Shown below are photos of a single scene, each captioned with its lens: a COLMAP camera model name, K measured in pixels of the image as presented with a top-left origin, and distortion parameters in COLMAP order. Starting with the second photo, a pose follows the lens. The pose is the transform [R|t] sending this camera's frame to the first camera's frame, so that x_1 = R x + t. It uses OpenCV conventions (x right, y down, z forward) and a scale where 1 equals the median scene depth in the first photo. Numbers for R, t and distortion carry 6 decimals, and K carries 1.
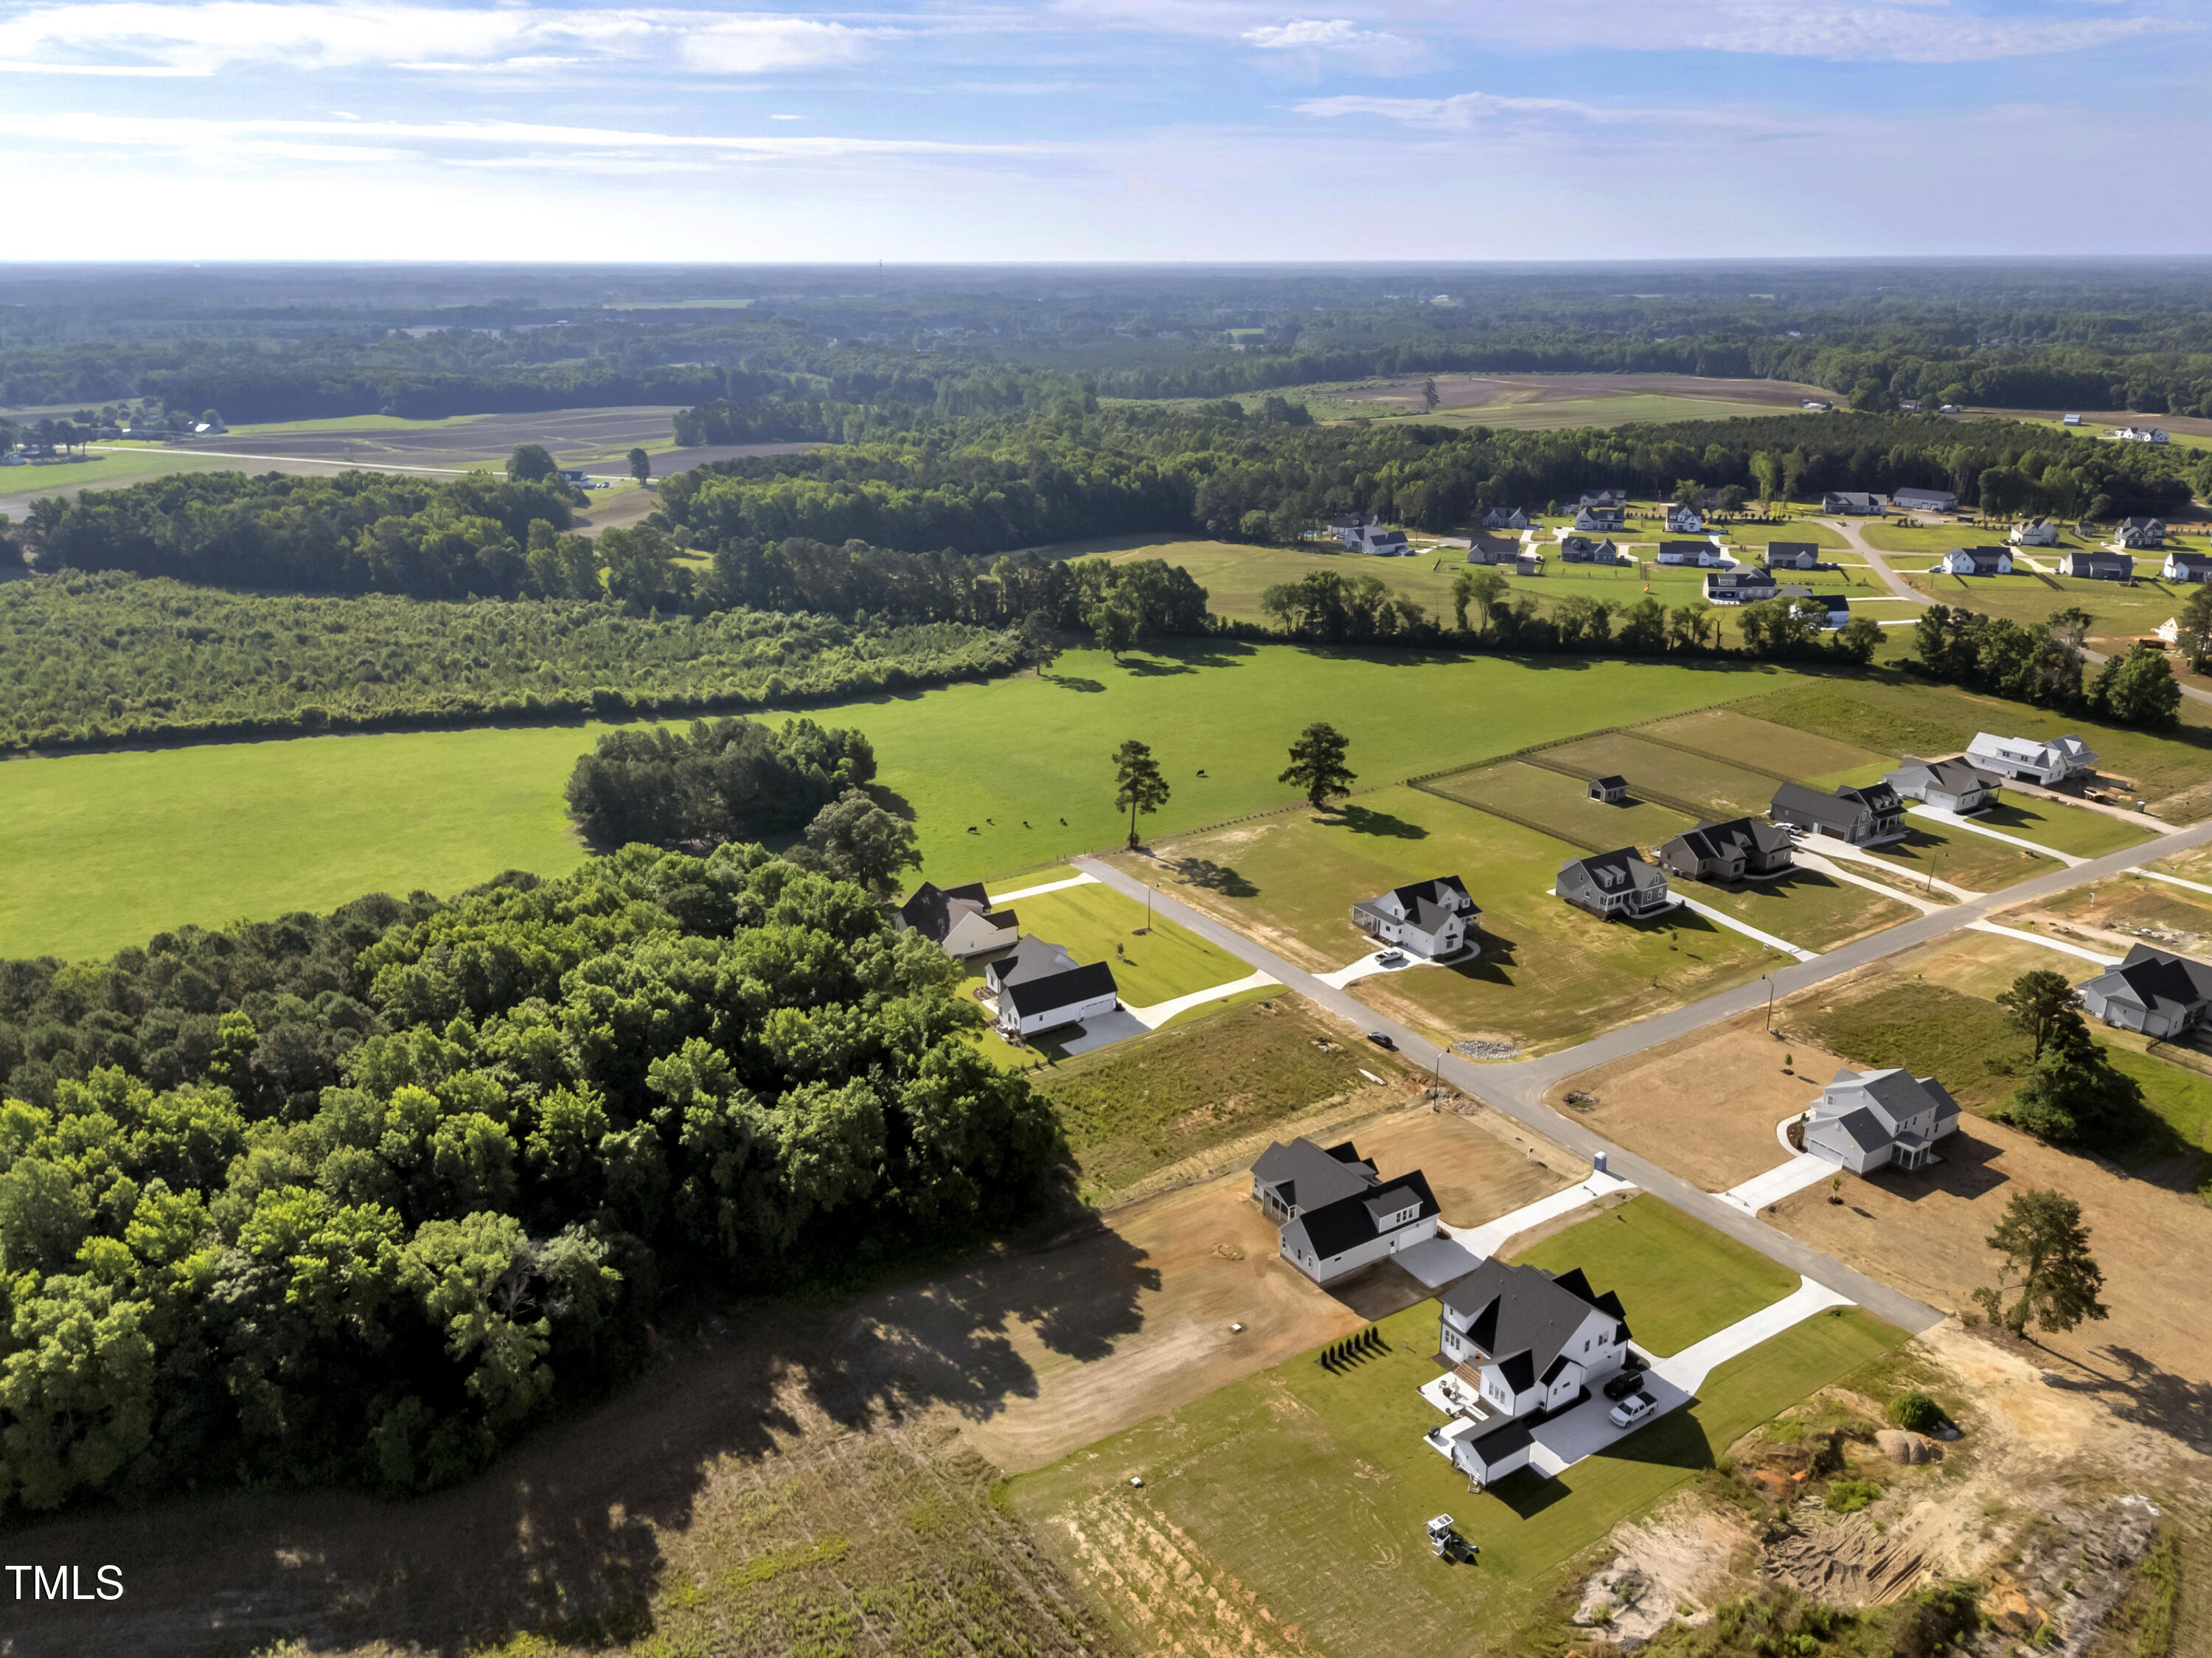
lens RADIAL K [[1604.8, 0, 1109.9], [0, 1604.8, 827.1], [0, 0, 1]] dist [0.088046, -0.104344]
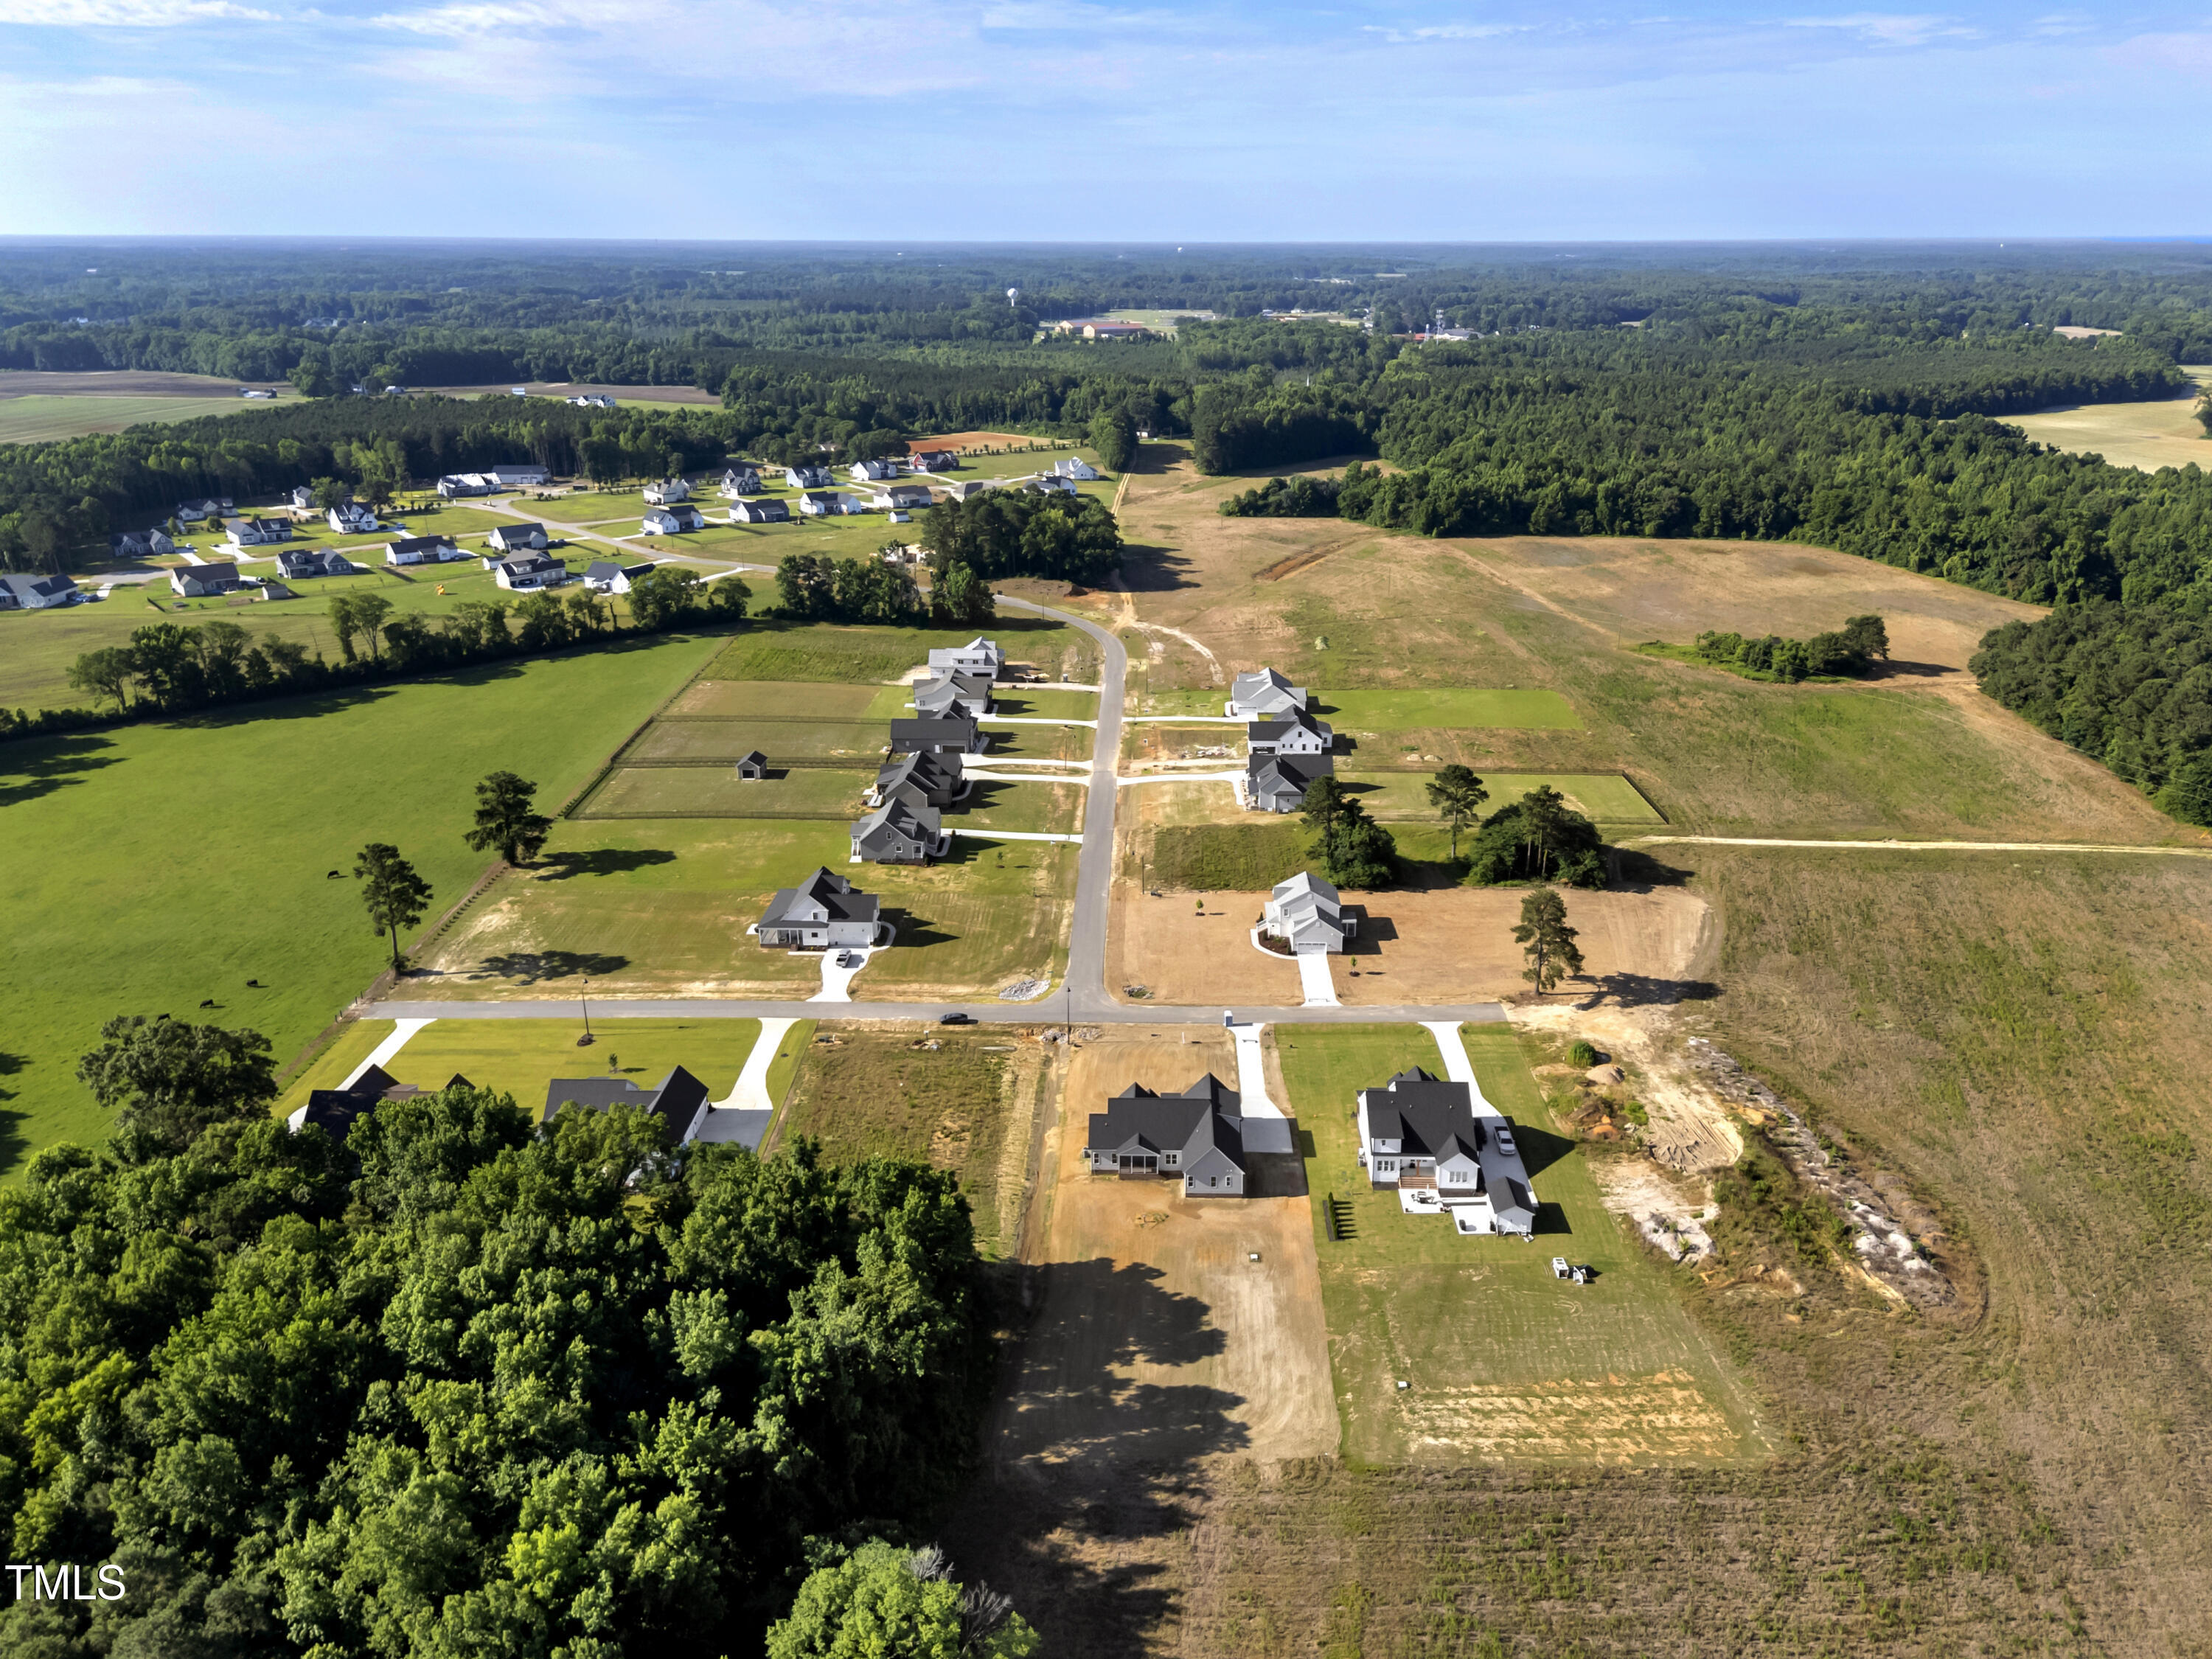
lens RADIAL K [[1626.3, 0, 1123.2], [0, 1626.3, 799.9], [0, 0, 1]] dist [0.096519, -0.107640]
pose [[0.557968, -0.265945, 0.786095, -0.457806], [0.272173, 0.953509, 0.129395, -0.088091], [-0.783960, 0.141756, 0.604411, 0.228714]]
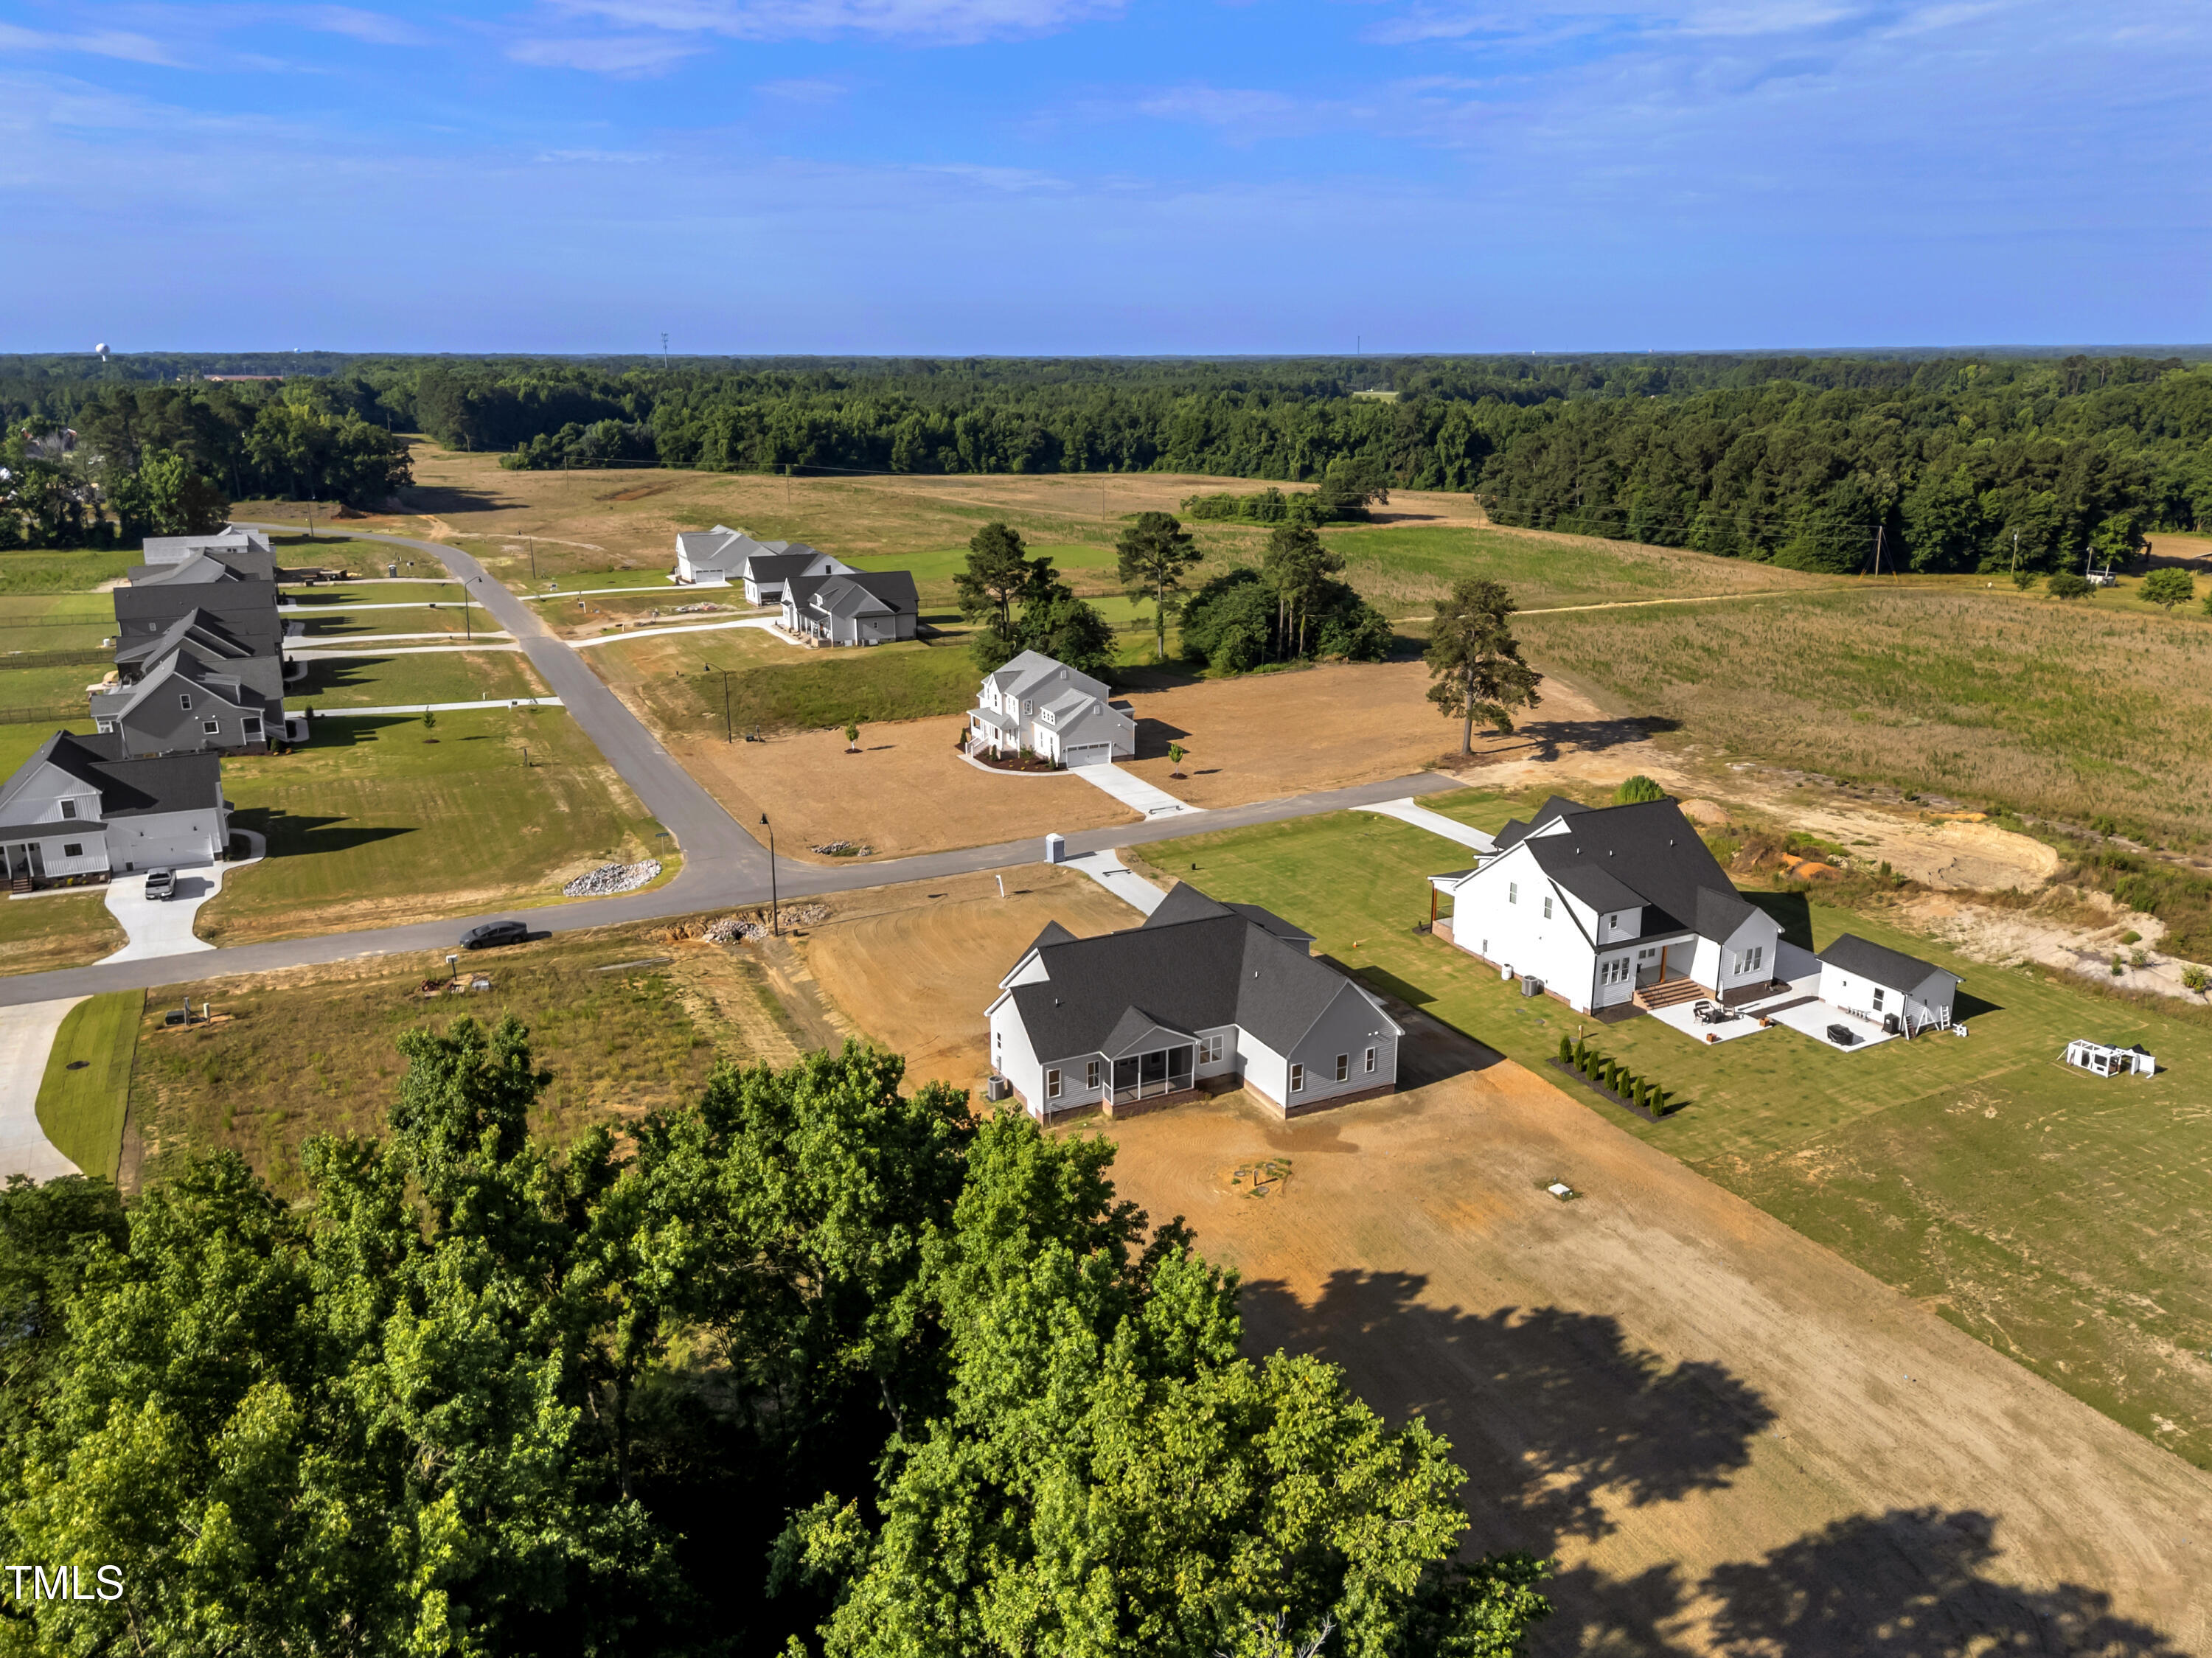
lens RADIAL K [[1604.8, 0, 1109.9], [0, 1604.8, 827.1], [0, 0, 1]] dist [0.088046, -0.104344]
pose [[0.106827, -0.271612, 0.956460, -0.207710], [0.326041, 0.918343, 0.224372, 0.047217], [-0.939300, 0.287876, 0.186660, 0.620035]]
